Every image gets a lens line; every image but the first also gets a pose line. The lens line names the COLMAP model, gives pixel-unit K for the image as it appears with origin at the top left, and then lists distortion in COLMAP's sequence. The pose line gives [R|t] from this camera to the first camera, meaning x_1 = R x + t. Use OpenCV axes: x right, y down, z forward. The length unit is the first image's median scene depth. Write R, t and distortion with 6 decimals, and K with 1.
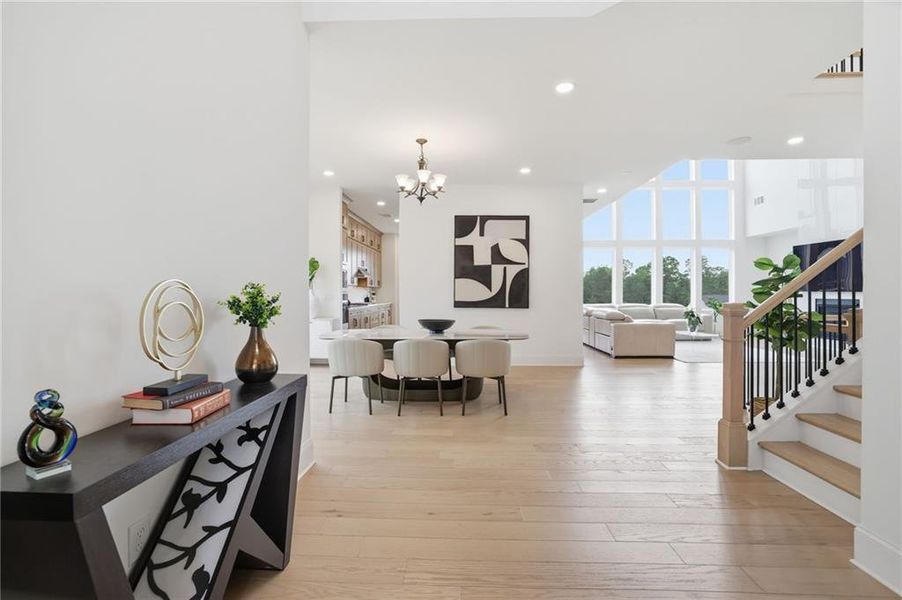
lens RADIAL K [[404.4, 0, 448.2], [0, 404.4, 300.1], [0, 0, 1]] dist [-0.051883, 0.019499]
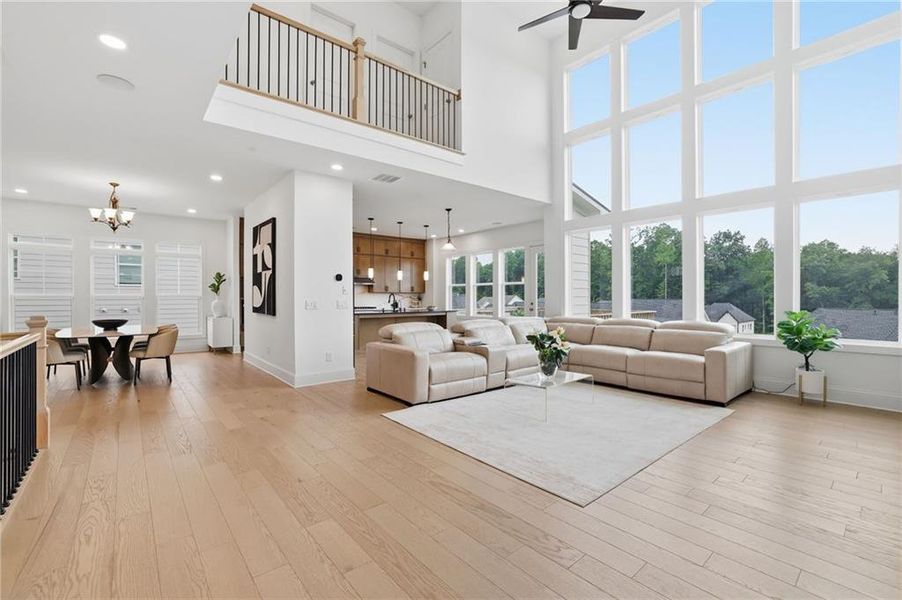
lens RADIAL K [[393.7, 0, 449.2], [0, 393.7, 296.9], [0, 0, 1]] dist [-0.047604, 0.017750]
pose [[0.672233, 0.002206, -0.740336, 1.140607], [-0.014777, 0.999836, -0.010439, -0.020599], [0.740192, 0.017958, 0.672155, 0.690421]]
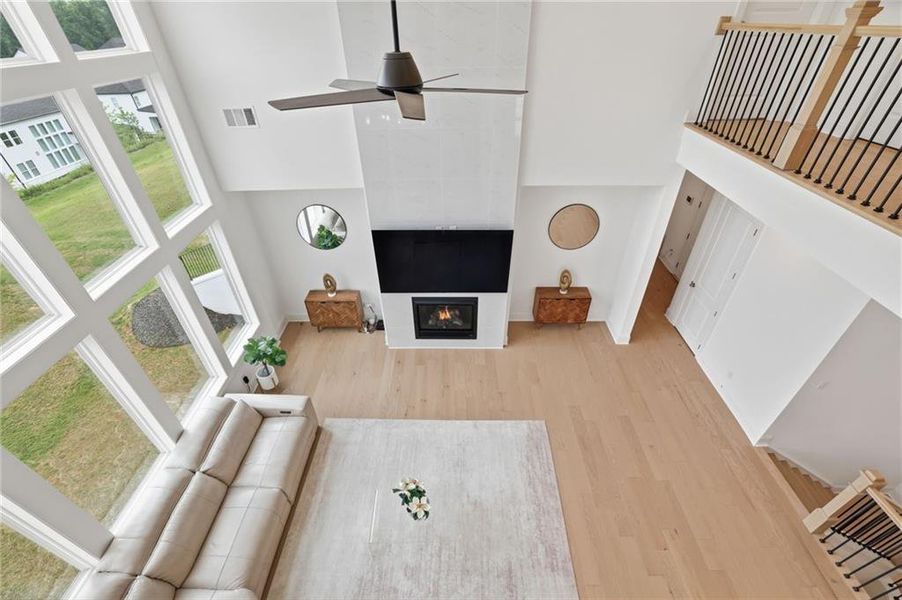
lens RADIAL K [[388.9, 0, 447.8], [0, 388.9, 296.1], [0, 0, 1]] dist [-0.050354, 0.020248]
pose [[-0.024129, -0.586185, 0.809818, 0.489624], [0.039049, 0.808883, 0.586672, -0.509464], [-0.998946, 0.045778, 0.003373, 1.191713]]
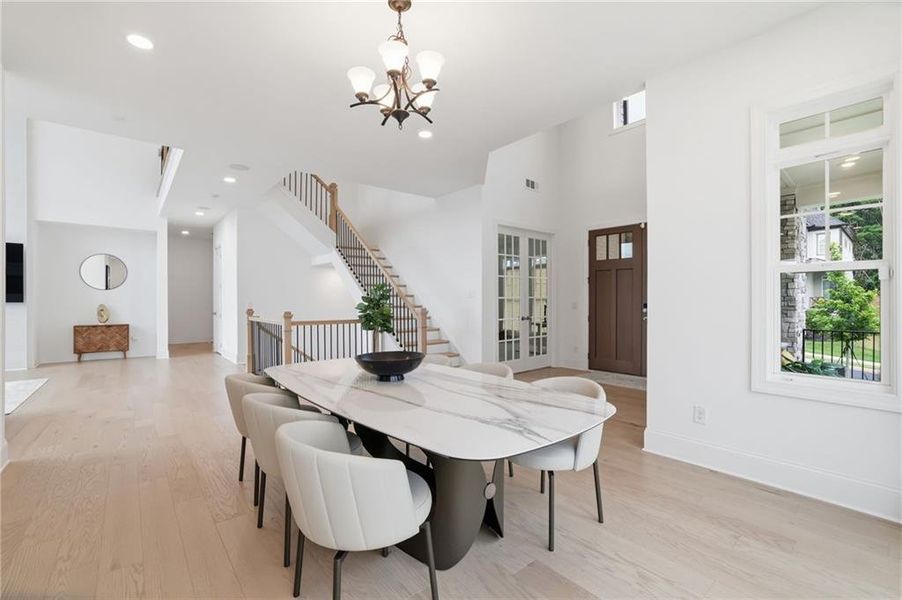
lens RADIAL K [[390.2, 0, 449.0], [0, 390.2, 299.1], [0, 0, 1]] dist [-0.048094, 0.018898]
pose [[-0.668018, 0.005648, 0.744124, -0.328973], [0.016386, 0.999840, 0.007121, -0.019587], [-0.743965, 0.016950, -0.668004, 0.898782]]
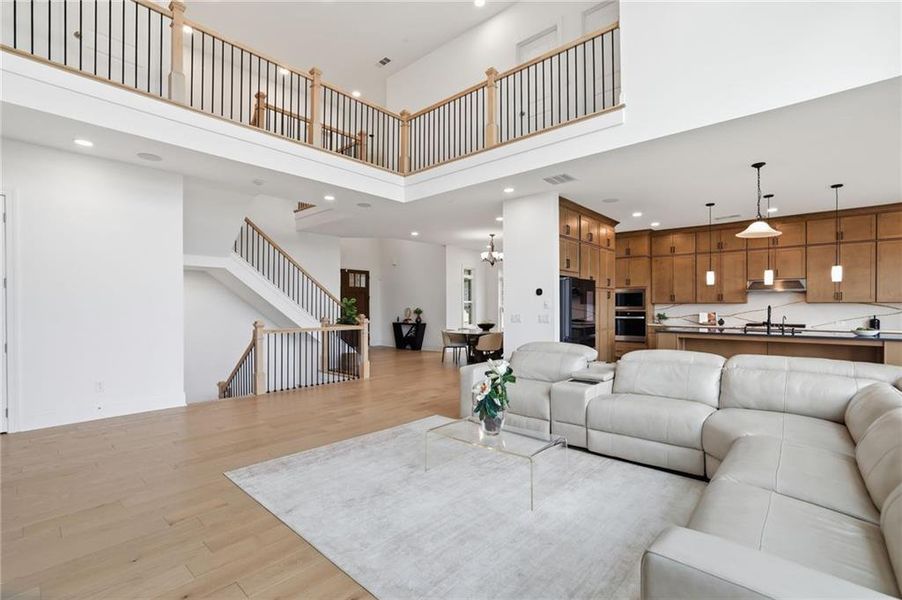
lens RADIAL K [[403.7, 0, 448.0], [0, 403.7, 308.5], [0, 0, 1]] dist [-0.049586, 0.019646]
pose [[-0.637977, 0.009655, -0.769995, 1.157913], [-0.010757, 0.999712, 0.021449, -0.049117], [0.769981, 0.021967, -0.637689, 1.506920]]
